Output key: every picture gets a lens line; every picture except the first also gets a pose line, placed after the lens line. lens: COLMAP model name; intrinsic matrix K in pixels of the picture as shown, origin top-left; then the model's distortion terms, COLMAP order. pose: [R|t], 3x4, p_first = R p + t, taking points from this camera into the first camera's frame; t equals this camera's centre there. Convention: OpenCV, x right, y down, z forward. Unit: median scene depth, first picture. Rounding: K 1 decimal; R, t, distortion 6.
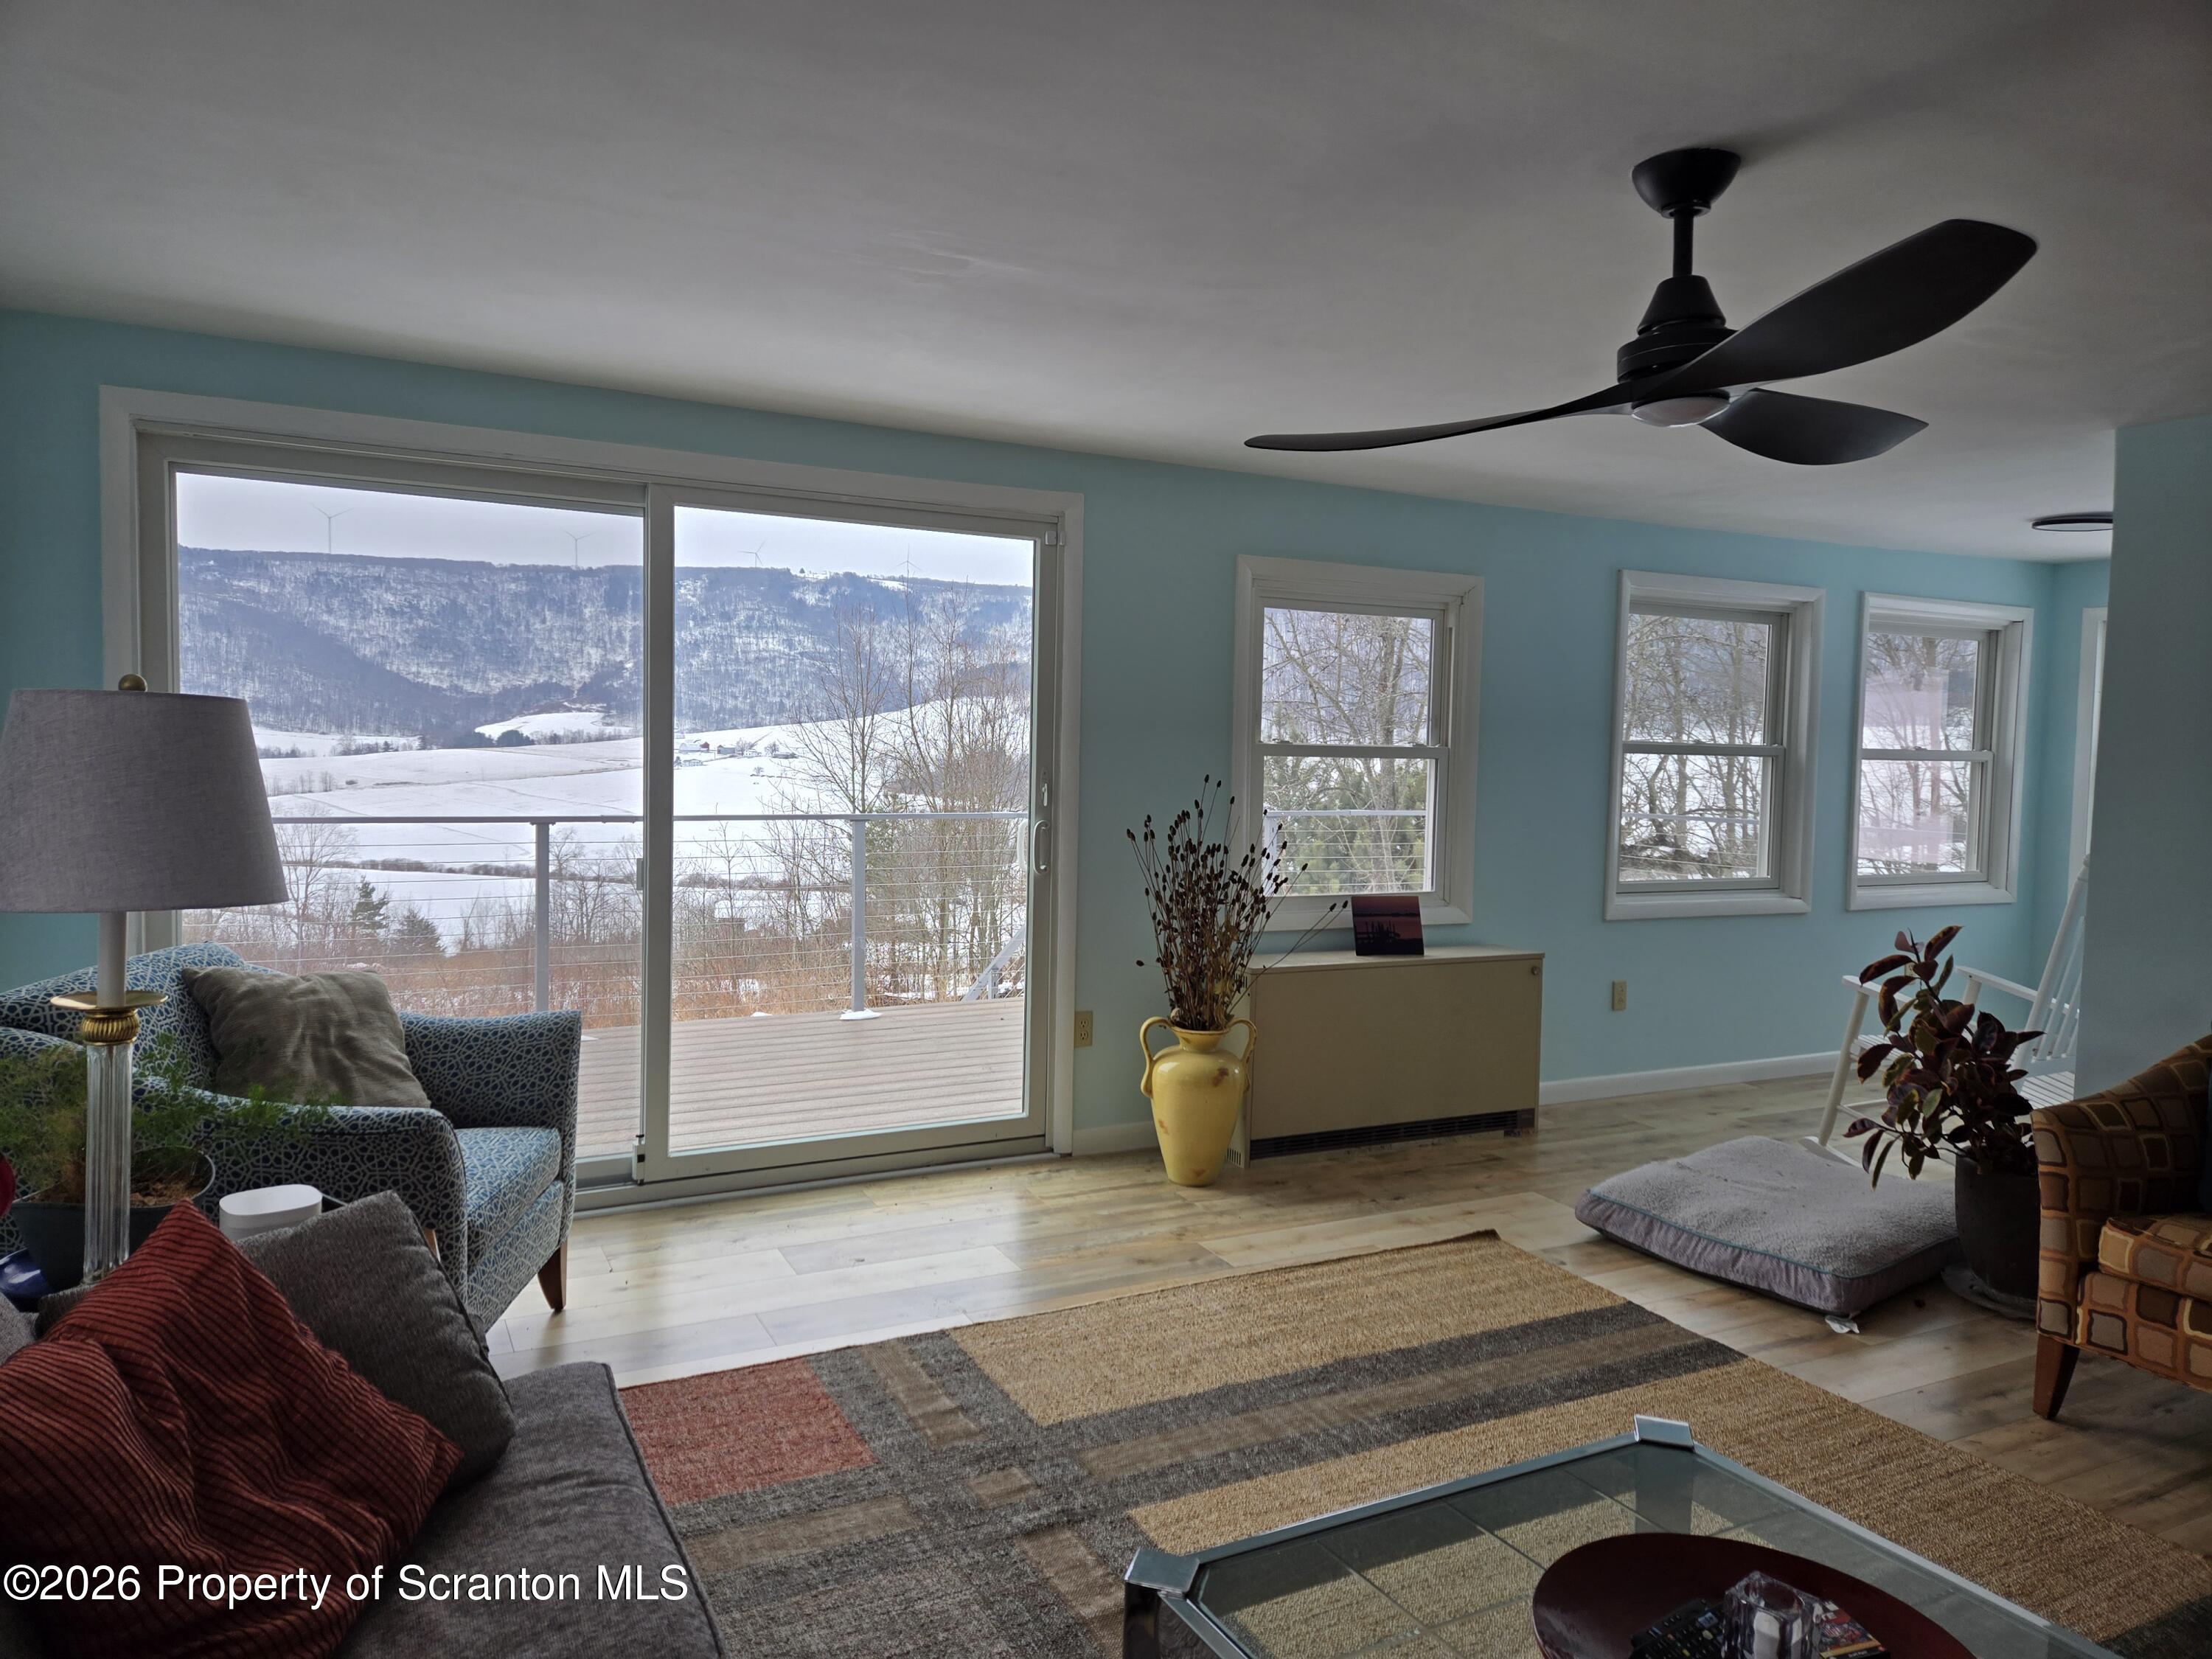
lens RADIAL K [[1466.7, 0, 1095.5], [0, 1466.7, 823.7], [0, 0, 1]] dist [0.091884, -0.066769]
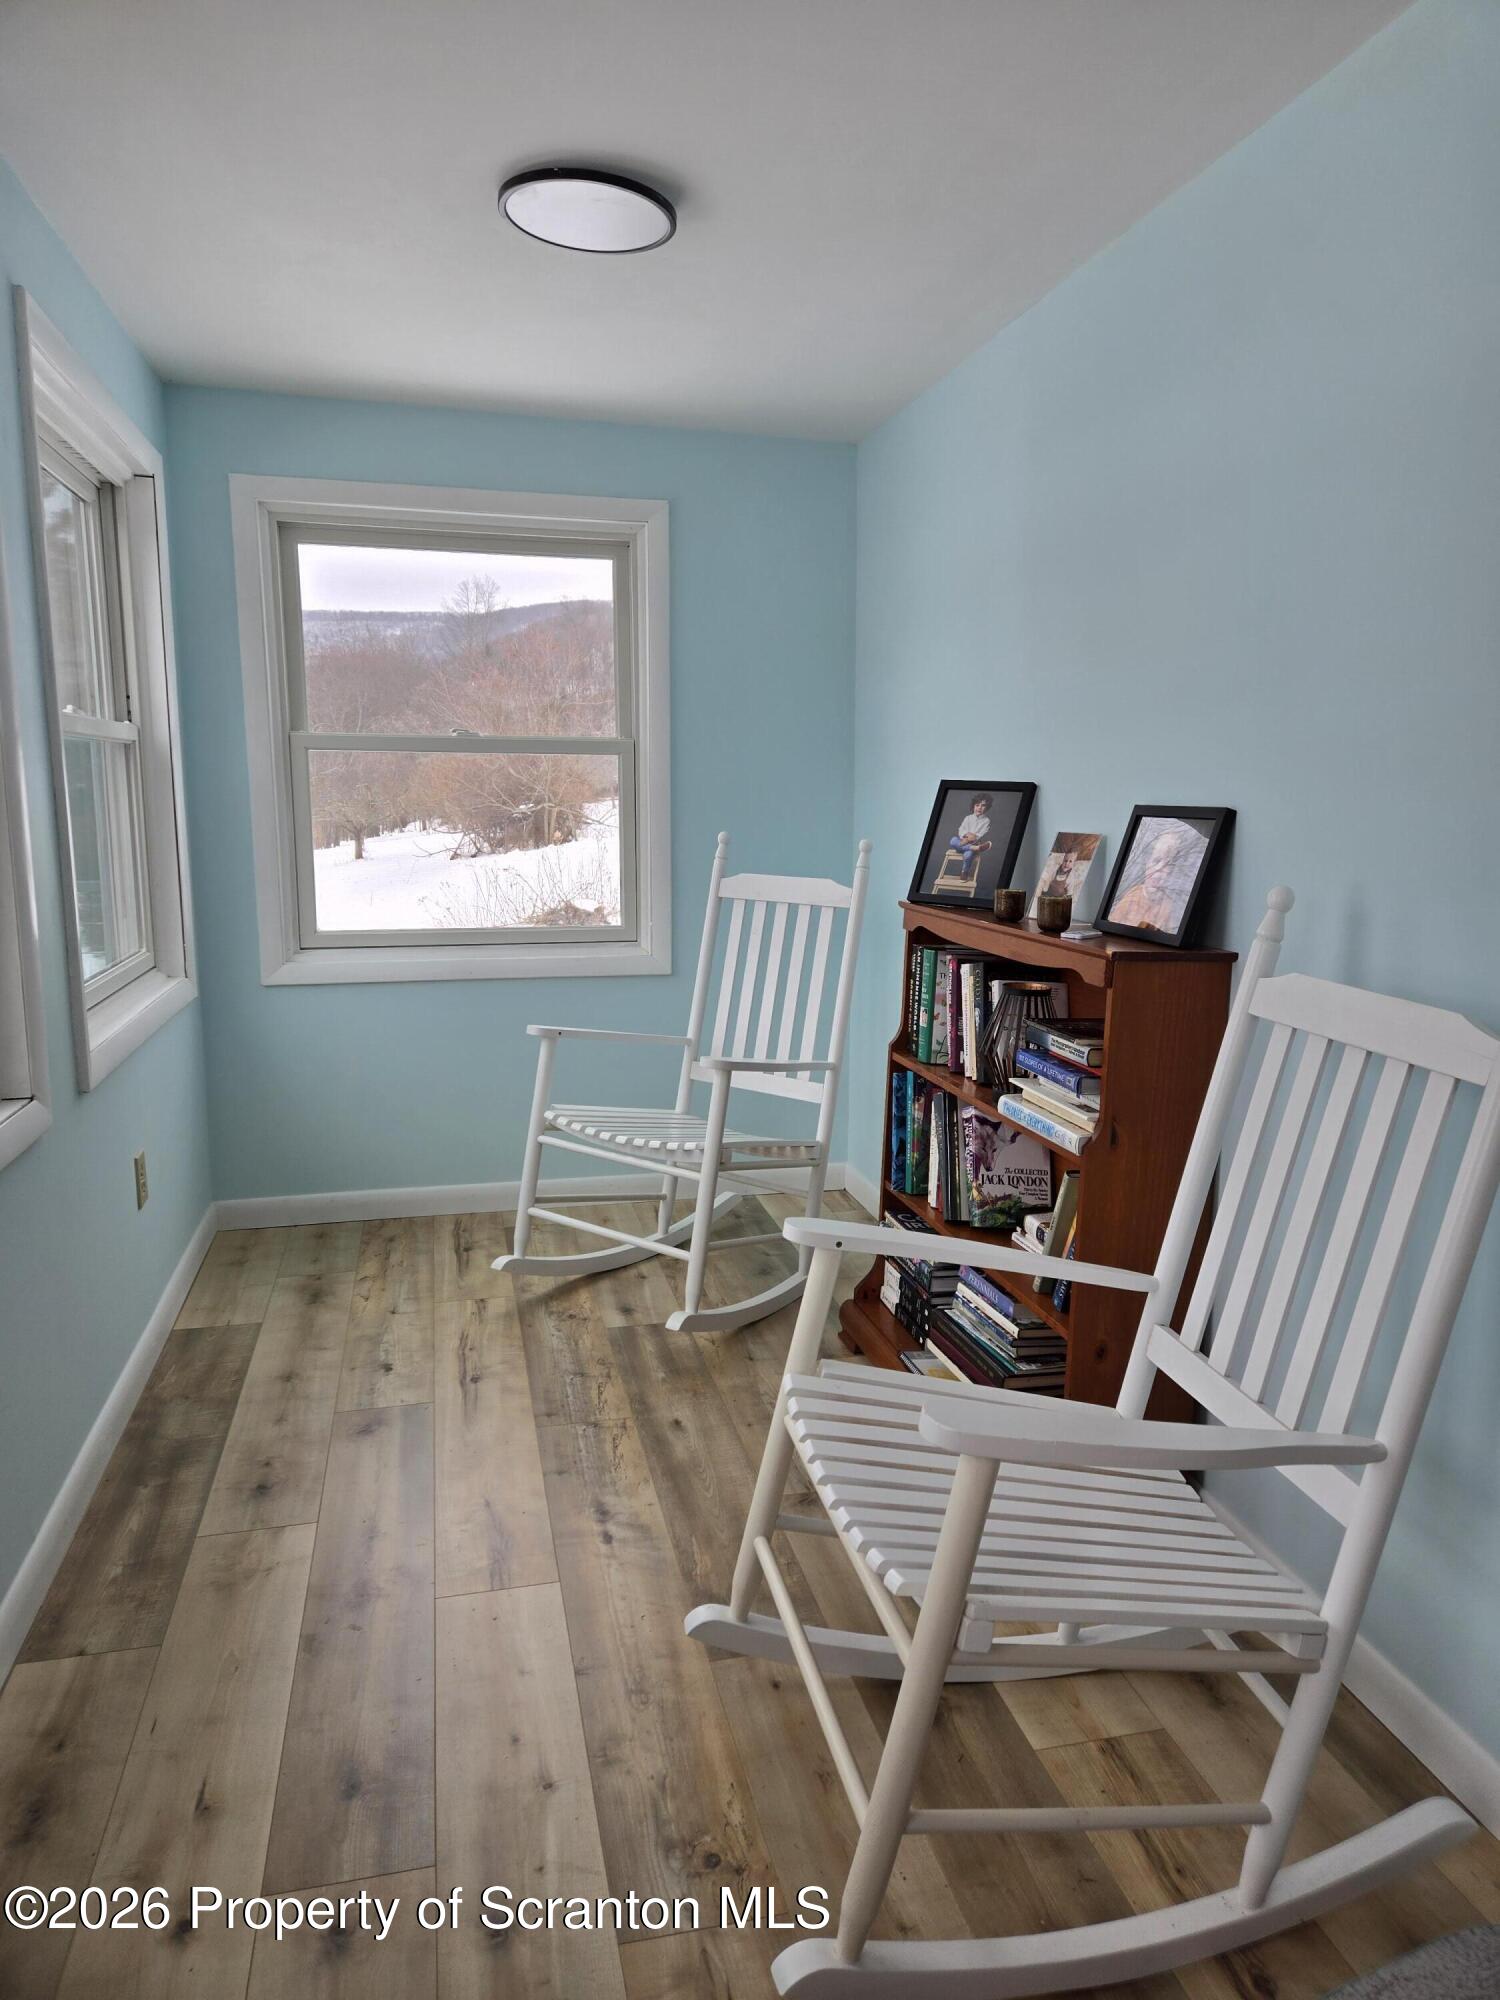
lens RADIAL K [[1326.1, 0, 769.5], [0, 1326.1, 983.2], [0, 0, 1]] dist [0.091884, -0.066769]
pose [[0.226554, -0.164929, 0.959933, 0.296169], [0.061972, 0.986003, 0.154782, -0.031218], [-0.972025, 0.024422, 0.233604, 1.139432]]
